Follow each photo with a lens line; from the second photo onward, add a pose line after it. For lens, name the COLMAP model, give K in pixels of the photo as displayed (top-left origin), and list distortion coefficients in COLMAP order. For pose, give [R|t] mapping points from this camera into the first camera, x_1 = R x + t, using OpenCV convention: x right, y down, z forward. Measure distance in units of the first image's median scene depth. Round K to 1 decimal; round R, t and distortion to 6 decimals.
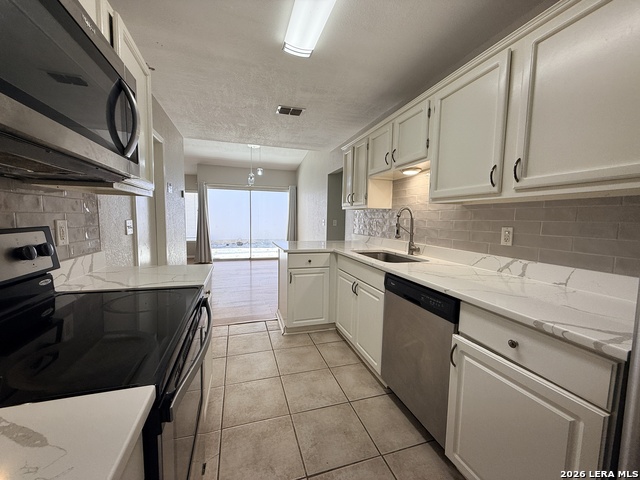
lens RADIAL K [[255.2, 0, 318.8], [0, 255.2, 240.9], [0, 0, 1]] dist [0.000118, 0.000165]
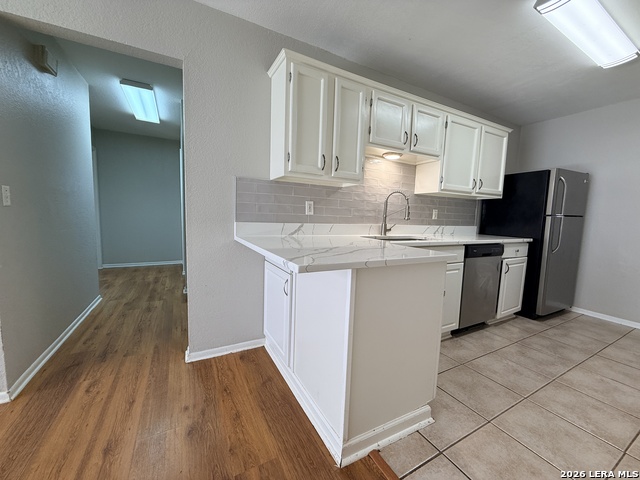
lens RADIAL K [[255.2, 0, 318.8], [0, 255.2, 240.9], [0, 0, 1]] dist [0.000118, 0.000165]
pose [[-0.185233, -0.125229, 0.974683, -0.845516], [0.051754, 0.989227, 0.136933, -0.113074], [-0.981331, 0.075808, -0.176757, 1.962916]]
